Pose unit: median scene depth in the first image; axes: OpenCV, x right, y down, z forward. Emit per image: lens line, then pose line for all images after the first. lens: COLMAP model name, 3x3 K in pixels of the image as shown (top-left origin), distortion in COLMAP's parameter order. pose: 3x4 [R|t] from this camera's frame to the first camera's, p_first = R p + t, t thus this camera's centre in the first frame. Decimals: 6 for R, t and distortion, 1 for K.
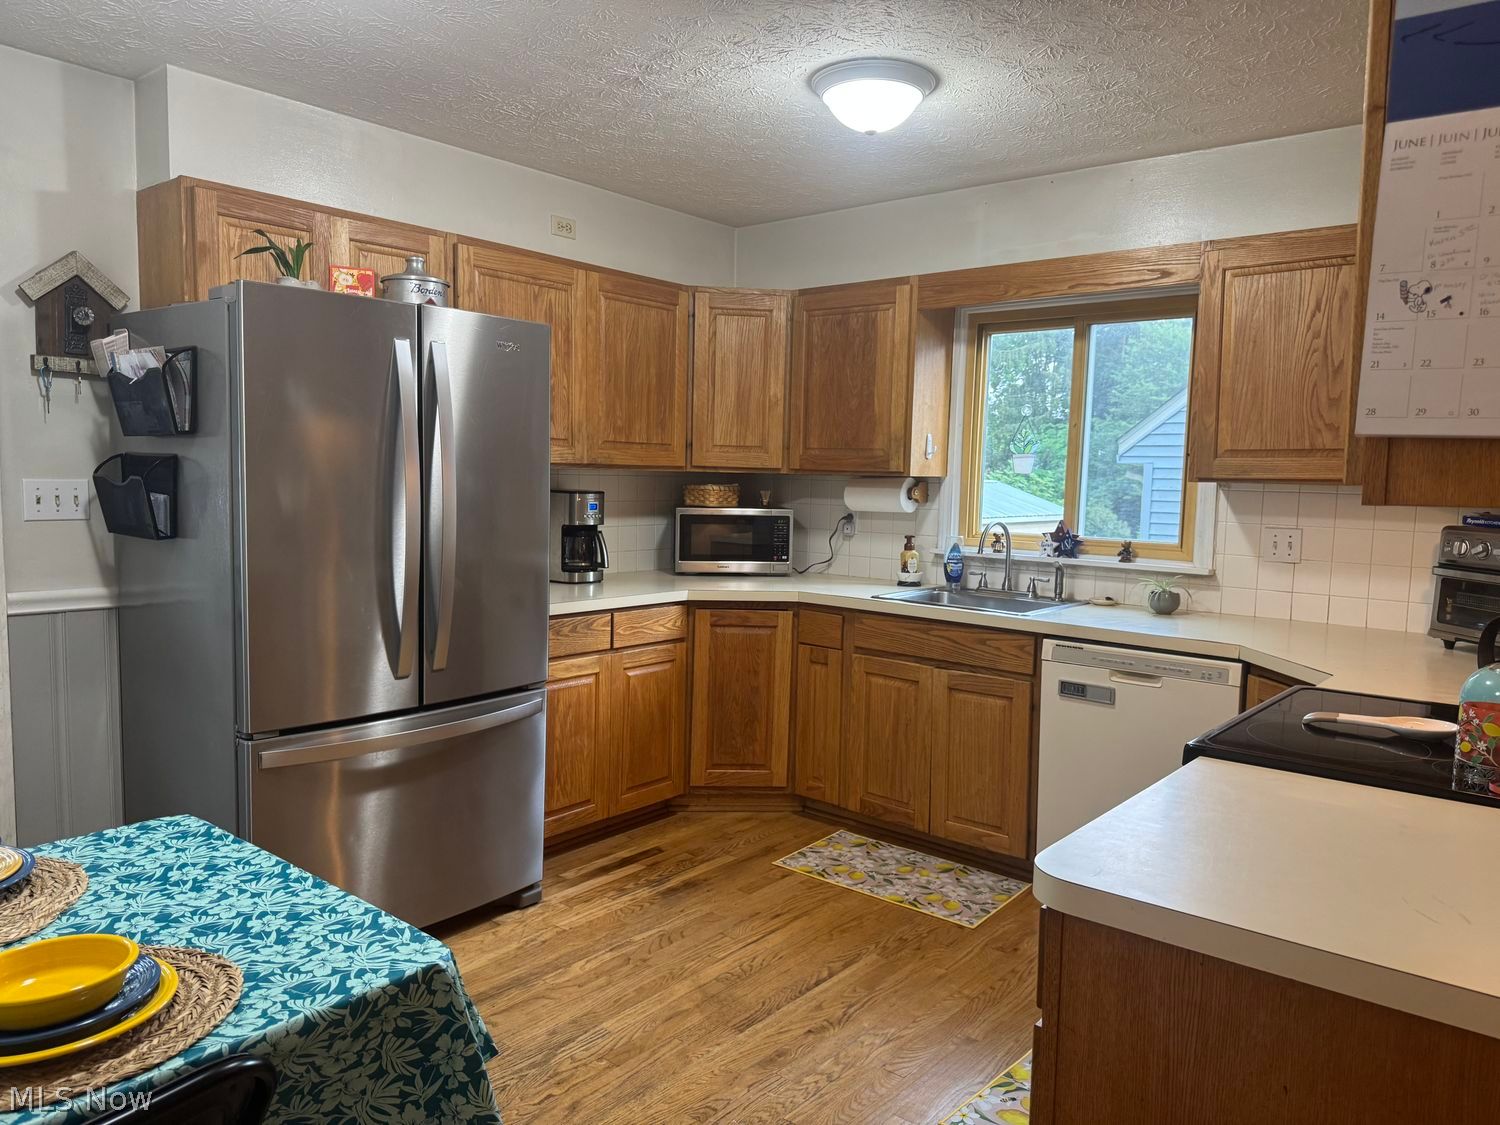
lens RADIAL K [[1019.7, 0, 747.4], [0, 1019.7, 561.1], [0, 0, 1]] dist [-0.033954, -0.009984]
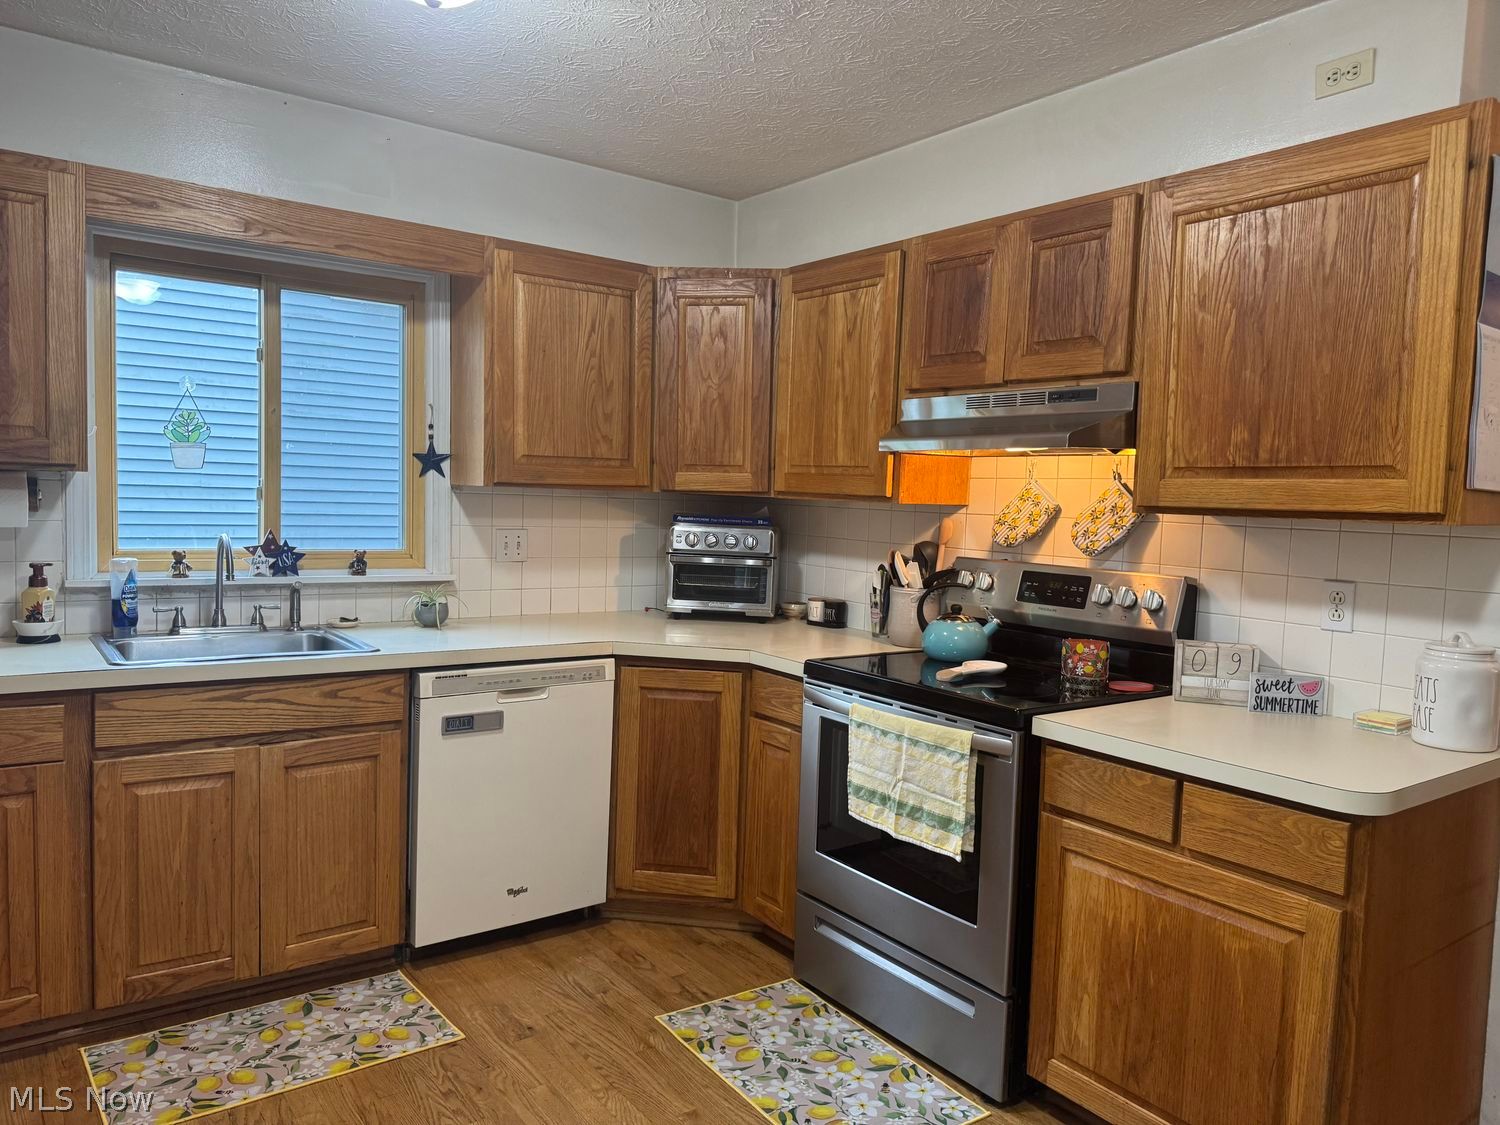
lens RADIAL K [[1019.7, 0, 748.8], [0, 1019.7, 562.6], [0, 0, 1]] dist [-0.033954, -0.009984]
pose [[0.200847, -0.073336, 0.976874, -0.457503], [0.054068, 0.996504, 0.063693, -0.052381], [-0.978129, 0.040025, 0.204110, 0.550444]]
